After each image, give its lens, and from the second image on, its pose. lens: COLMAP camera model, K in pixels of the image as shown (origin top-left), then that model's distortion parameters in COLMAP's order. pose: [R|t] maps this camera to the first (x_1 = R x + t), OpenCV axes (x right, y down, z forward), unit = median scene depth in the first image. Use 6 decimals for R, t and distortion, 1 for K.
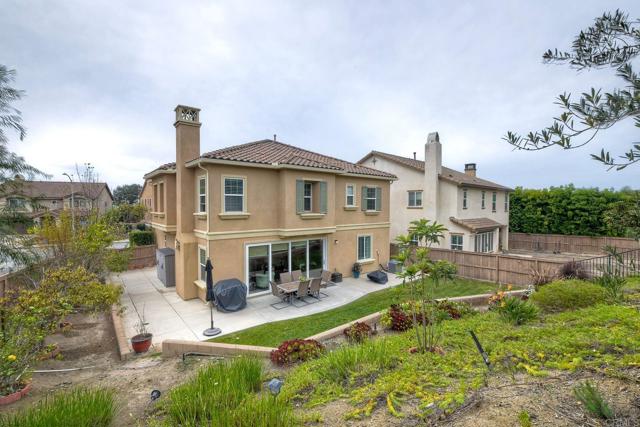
lens RADIAL K [[285.1, 0, 320.2], [0, 285.1, 212.6], [0, 0, 1]] dist [0.002375, 0.000046]
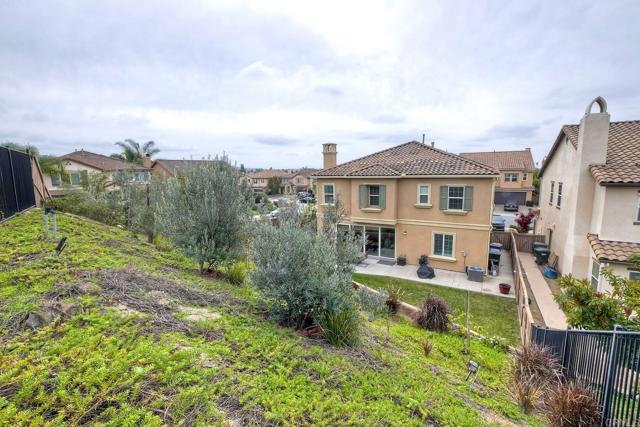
lens RADIAL K [[285.1, 0, 320.2], [0, 285.1, 212.6], [0, 0, 1]] dist [0.002375, 0.000046]
pose [[0.325733, 0.128608, -0.936674, 1.077298], [-0.004381, 0.990900, 0.134530, -0.146078], [0.945452, -0.039717, 0.323333, 0.283581]]
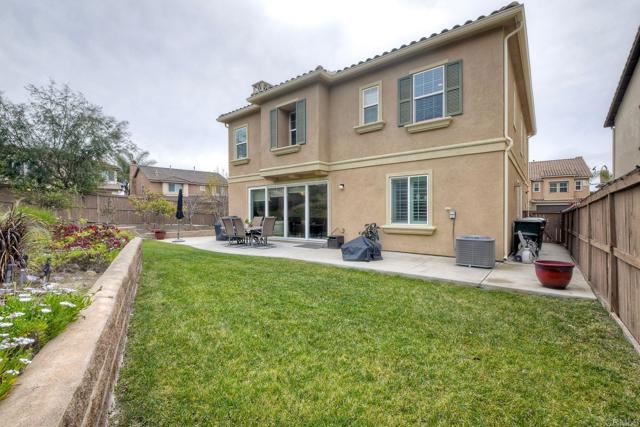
lens RADIAL K [[285.1, 0, 320.2], [0, 285.1, 212.6], [0, 0, 1]] dist [0.002375, 0.000046]
pose [[0.217110, -0.000620, -0.976147, 0.673266], [-0.019393, 0.999800, -0.004948, 0.166148], [0.975954, 0.020004, 0.217055, 0.837438]]
